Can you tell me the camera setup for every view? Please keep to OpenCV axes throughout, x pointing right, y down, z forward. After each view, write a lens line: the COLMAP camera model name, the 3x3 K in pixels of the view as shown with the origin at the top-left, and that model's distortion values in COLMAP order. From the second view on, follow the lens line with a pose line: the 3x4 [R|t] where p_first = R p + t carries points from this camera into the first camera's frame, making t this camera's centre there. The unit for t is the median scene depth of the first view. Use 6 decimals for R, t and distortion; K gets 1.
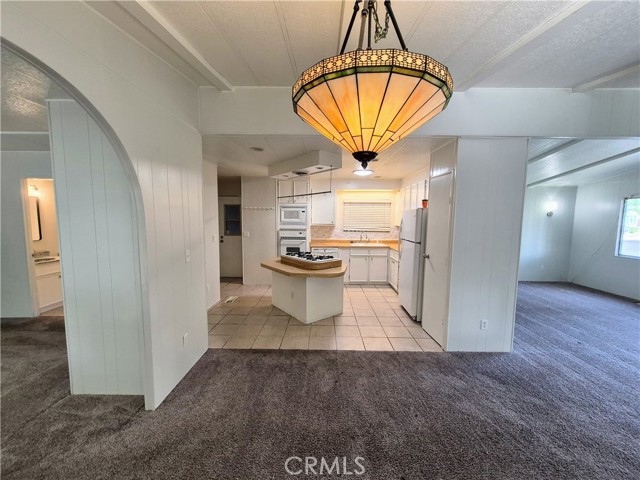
lens RADIAL K [[250.3, 0, 319.1], [0, 250.3, 242.9], [0, 0, 1]] dist [0.003389, -0.000152]
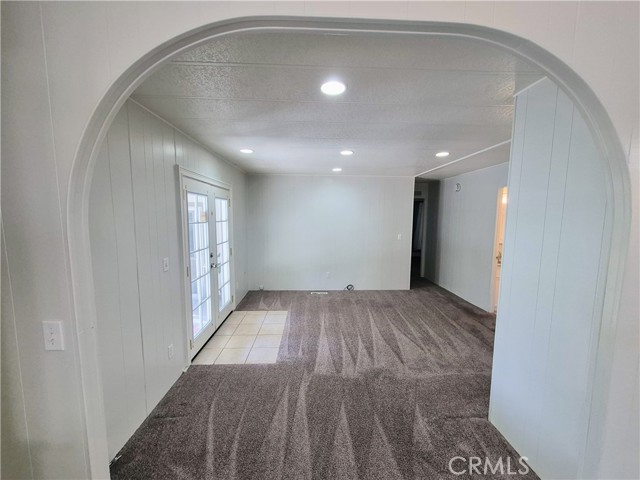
lens RADIAL K [[250.3, 0, 322.8], [0, 250.3, 240.3], [0, 0, 1]] dist [0.003389, -0.000152]
pose [[0.060895, 0.090328, -0.994049, -0.071209], [-0.116255, 0.989761, 0.082816, -0.020700], [0.991351, 0.110520, 0.070772, 0.109966]]
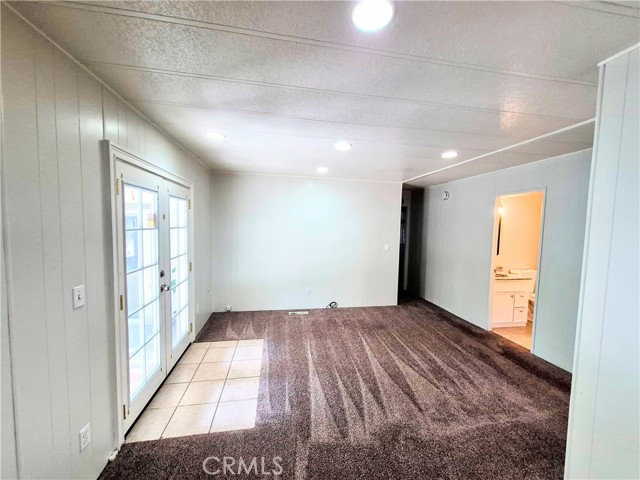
lens RADIAL K [[250.3, 0, 322.3], [0, 250.3, 241.0], [0, 0, 1]] dist [0.003389, -0.000152]
pose [[0.194698, 0.061388, -0.978940, -0.205639], [-0.128630, 0.991018, 0.036563, -0.013453], [0.972392, 0.118802, 0.200846, 0.067964]]
